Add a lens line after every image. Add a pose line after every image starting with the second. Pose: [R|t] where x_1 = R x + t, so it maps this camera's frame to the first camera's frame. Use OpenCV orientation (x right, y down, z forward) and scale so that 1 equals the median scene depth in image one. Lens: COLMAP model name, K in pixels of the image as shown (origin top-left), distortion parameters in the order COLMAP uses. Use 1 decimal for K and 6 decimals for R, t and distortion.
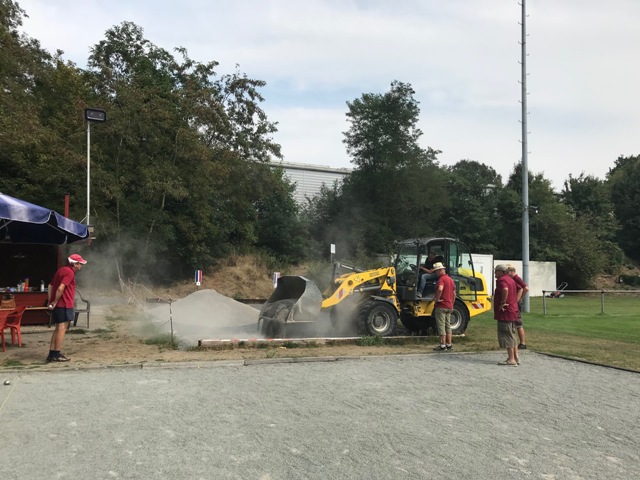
lens RADIAL K [[528.5, 0, 320.0], [0, 528.5, 240.0], [0, 0, 1]] dist [0.006368, -0.006436]
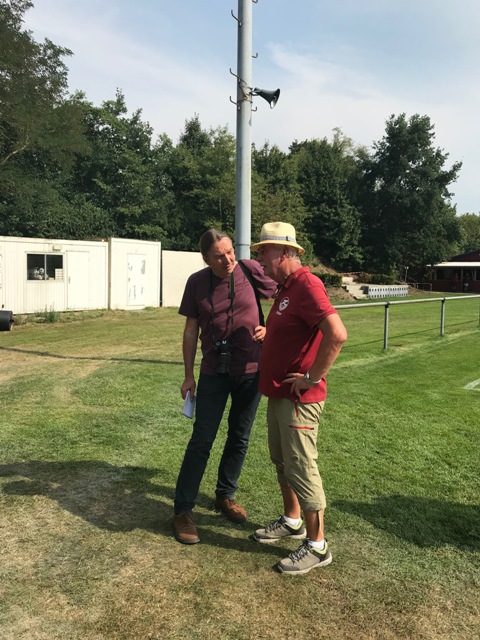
lens RADIAL K [[528.5, 0, 240.0], [0, 528.5, 320.0], [0, 0, 1]] dist [0.006368, -0.006436]
pose [[0.889380, -0.052950, 0.454093, 0.106519], [-0.008730, 0.991122, 0.132669, 0.033468], [-0.457086, -0.121957, 0.881021, 0.349367]]
